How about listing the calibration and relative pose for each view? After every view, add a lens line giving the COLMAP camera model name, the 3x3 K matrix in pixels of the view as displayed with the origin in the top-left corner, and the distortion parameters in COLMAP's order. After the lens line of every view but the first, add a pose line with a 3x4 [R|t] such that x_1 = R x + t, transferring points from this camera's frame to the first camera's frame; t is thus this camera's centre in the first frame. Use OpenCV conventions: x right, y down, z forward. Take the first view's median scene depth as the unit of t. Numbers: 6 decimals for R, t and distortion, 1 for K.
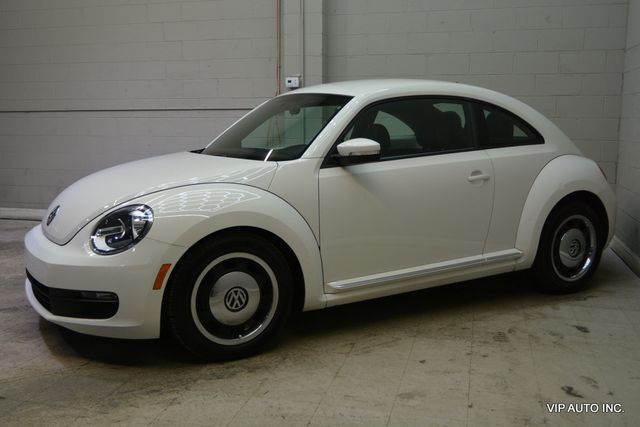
lens RADIAL K [[658.6, 0, 320.1], [0, 658.6, 211.6], [0, 0, 1]] dist [-0.022311, 0.000000]
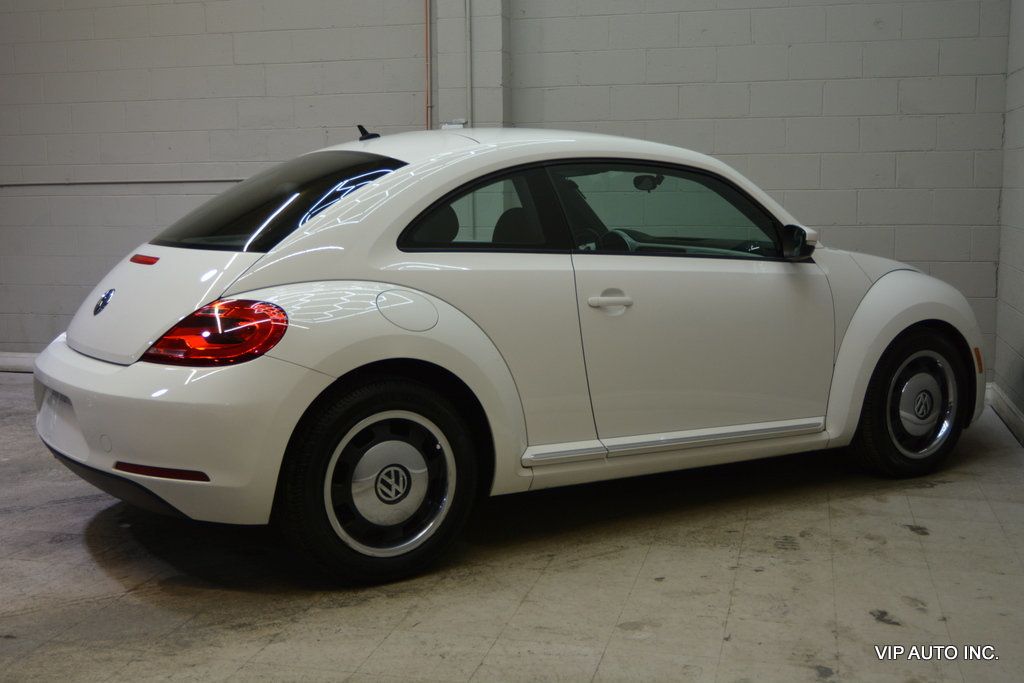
lens RADIAL K [[1214.0, 0, 513.4], [0, 1214.0, 340.6], [0, 0, 1]] dist [-0.015370, 0.000000]
pose [[0.999920, -0.011853, 0.004318, 0.011748], [0.011905, 0.999854, -0.012275, 0.009237], [-0.004171, 0.012326, 0.999915, -0.190987]]
